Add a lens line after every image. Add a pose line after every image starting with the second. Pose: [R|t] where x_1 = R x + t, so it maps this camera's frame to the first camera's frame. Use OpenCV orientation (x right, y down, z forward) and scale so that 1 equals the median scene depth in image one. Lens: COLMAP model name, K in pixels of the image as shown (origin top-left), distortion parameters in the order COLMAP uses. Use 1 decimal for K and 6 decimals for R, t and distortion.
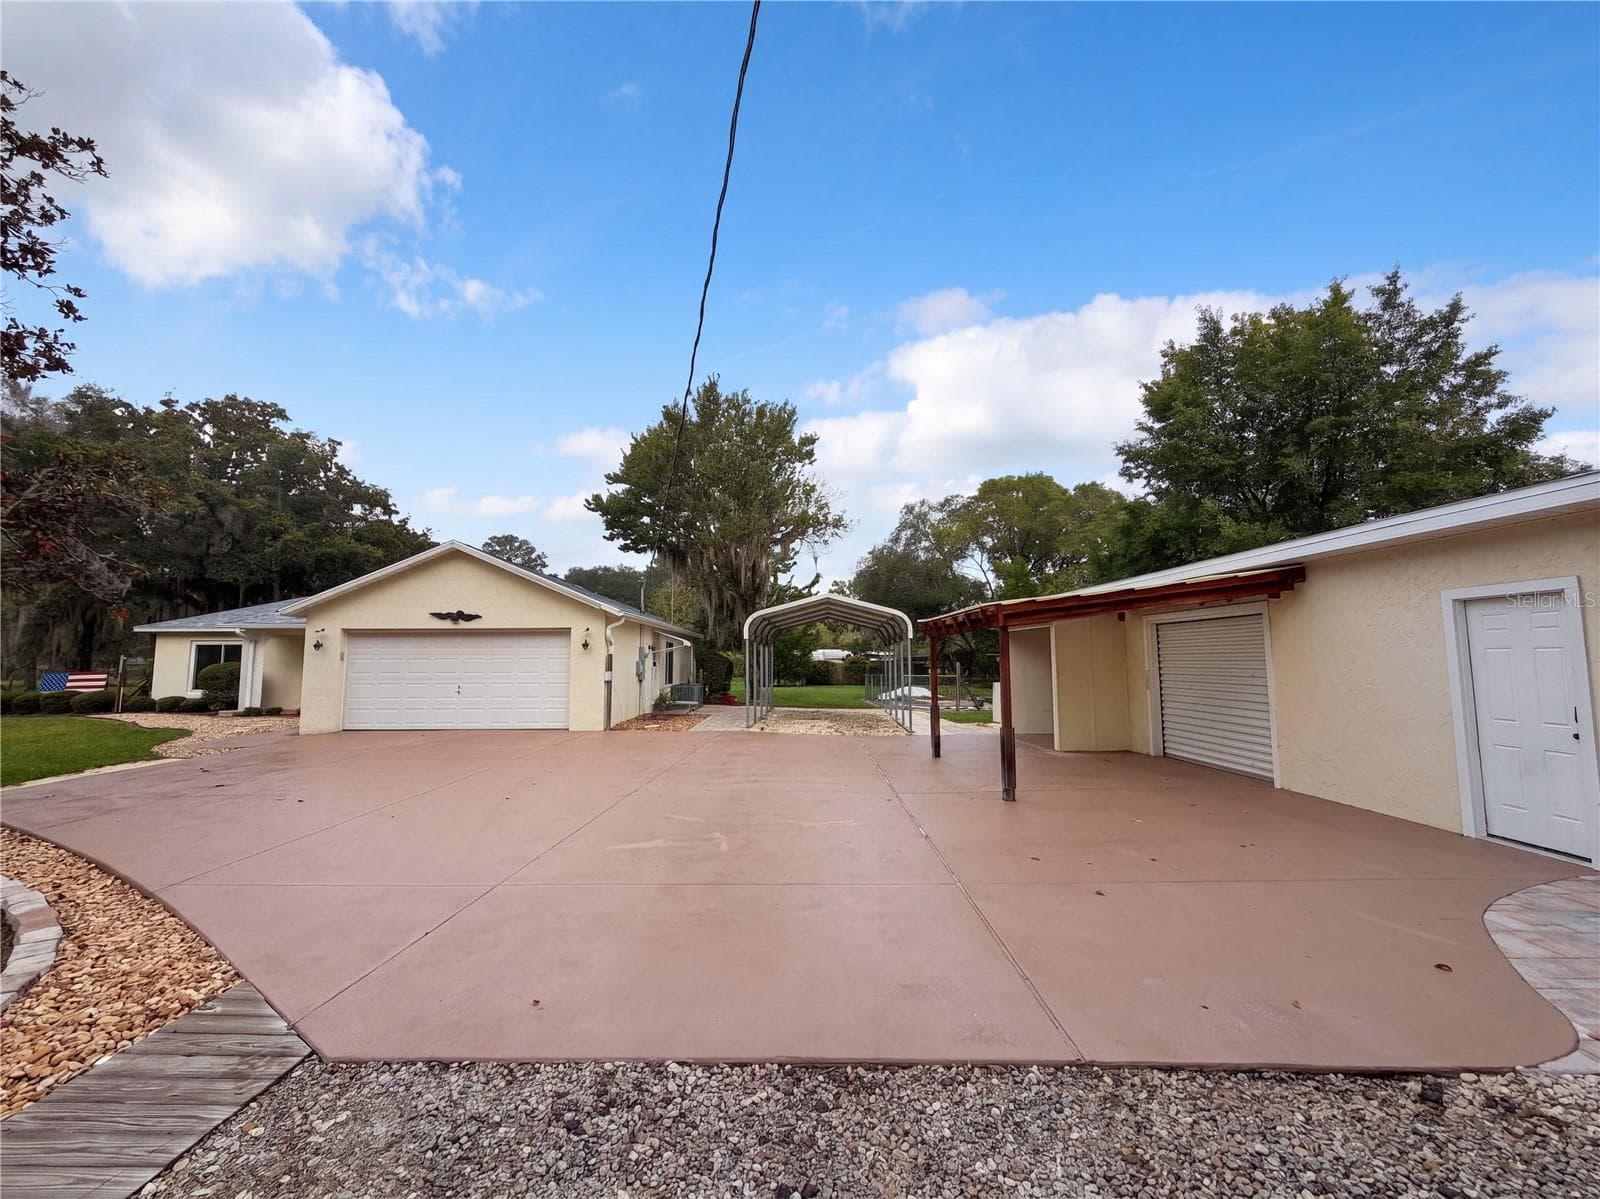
lens RADIAL K [[641.6, 0, 795.9], [0, 641.6, 601.9], [0, 0, 1]] dist [0.000907, 0.000293]
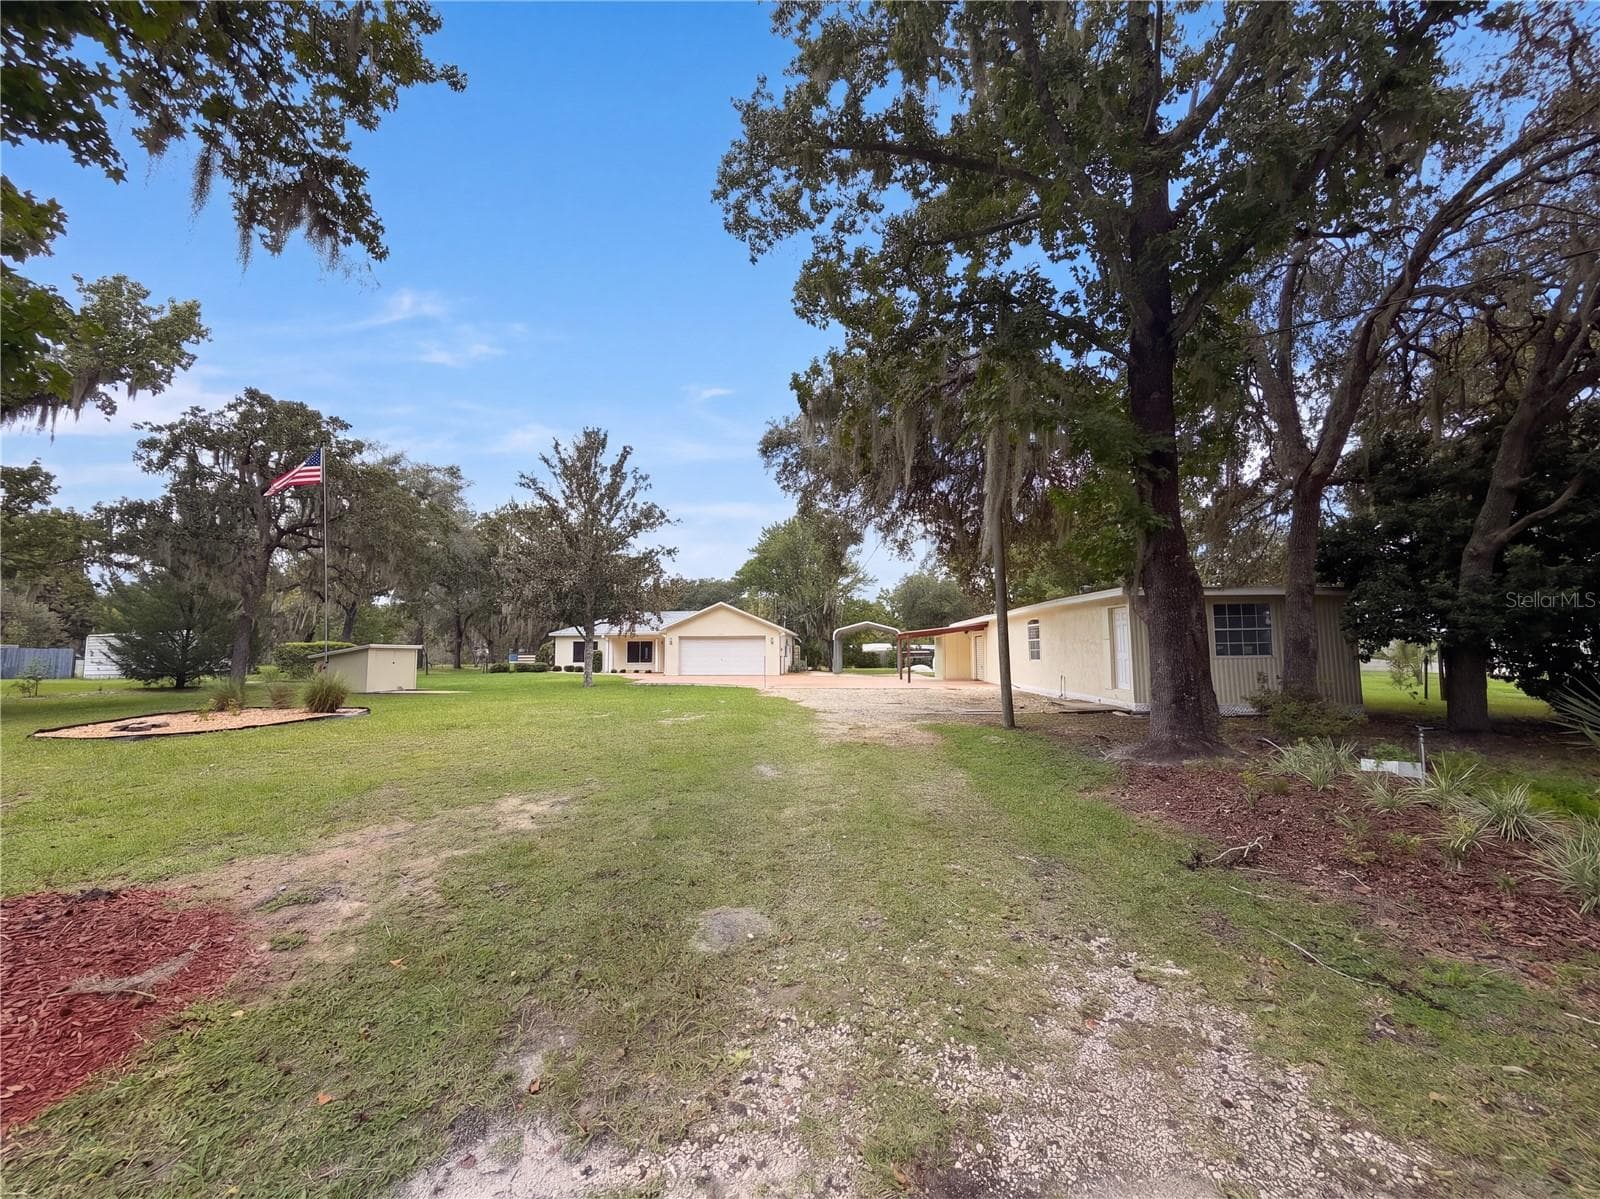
lens RADIAL K [[641.6, 0, 801.0], [0, 641.6, 594.9], [0, 0, 1]] dist [0.000907, 0.000293]
pose [[0.996916, -0.004903, -0.078321, -0.005191], [0.004716, 0.999986, -0.002571, -0.081757], [0.078332, 0.002194, 0.996925, -1.105588]]
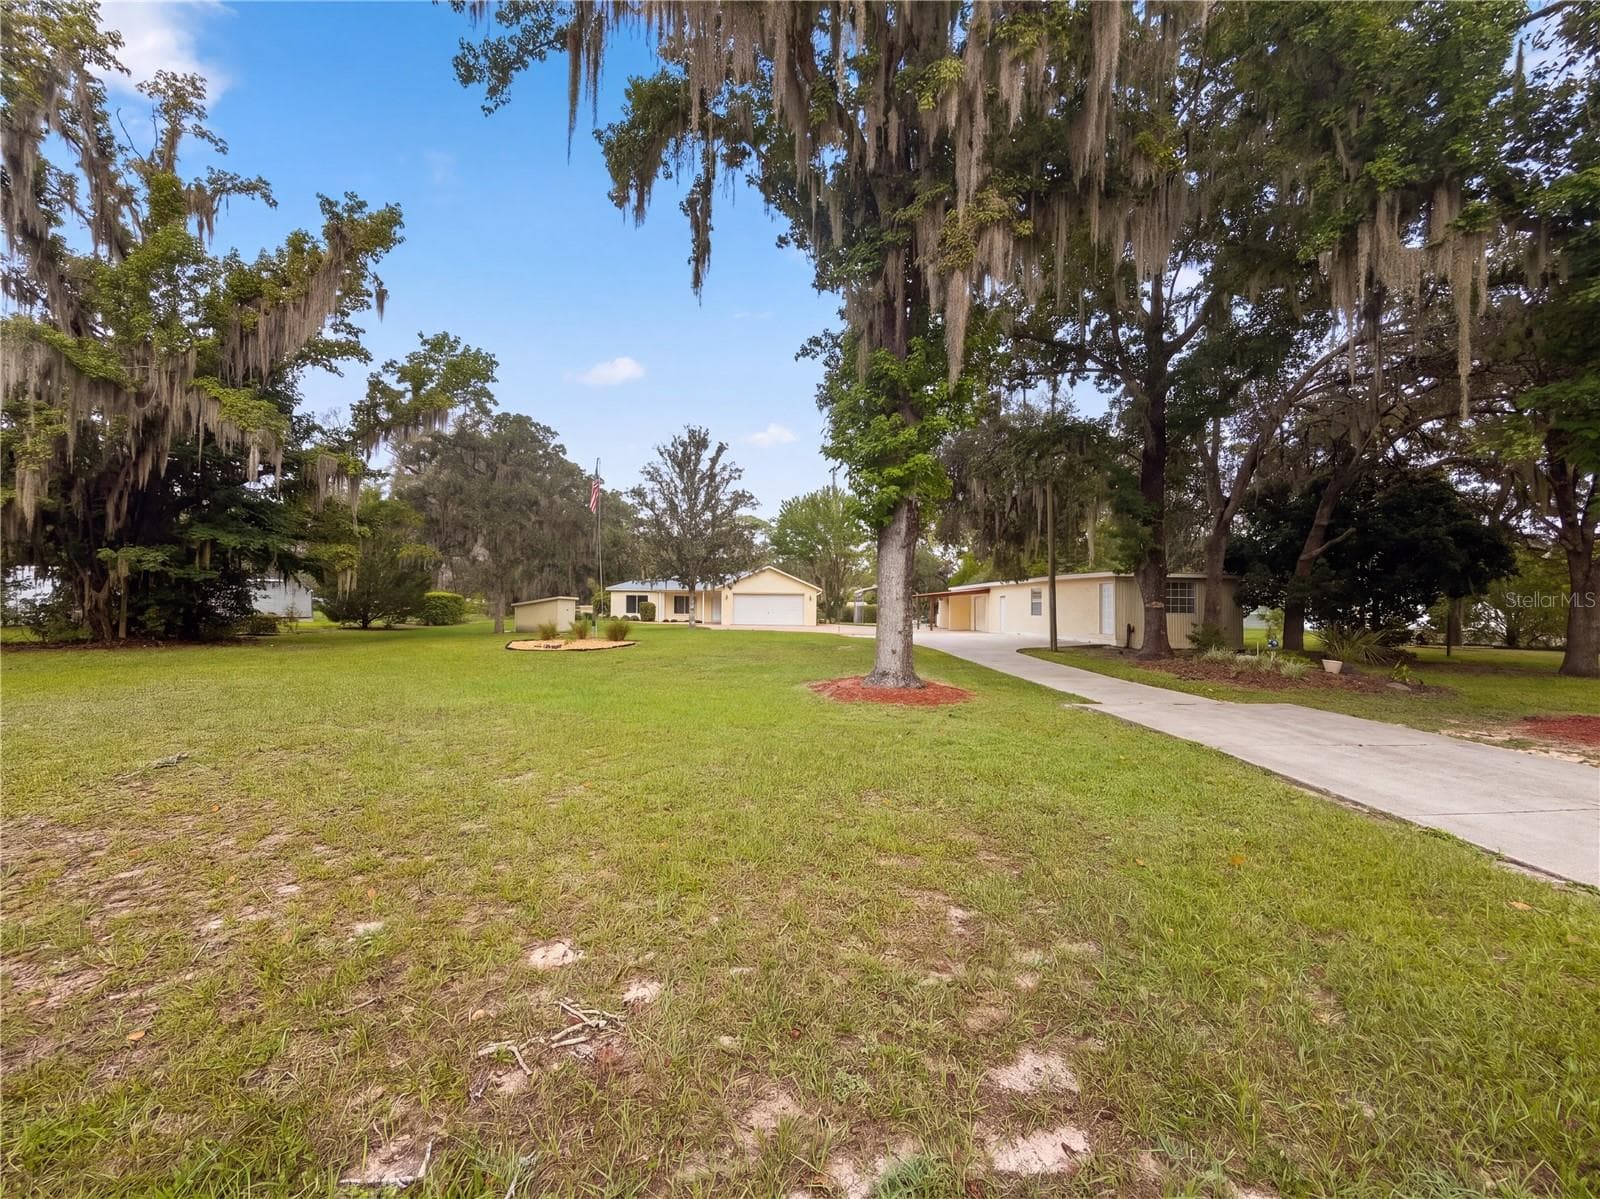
lens RADIAL K [[641.6, 0, 797.7], [0, 641.6, 596.6], [0, 0, 1]] dist [0.000907, 0.000293]
pose [[0.999613, 0.017282, 0.021814, -0.325043], [-0.018747, 0.997451, 0.068850, -0.115855], [-0.020568, -0.069232, 0.997389, -1.554372]]
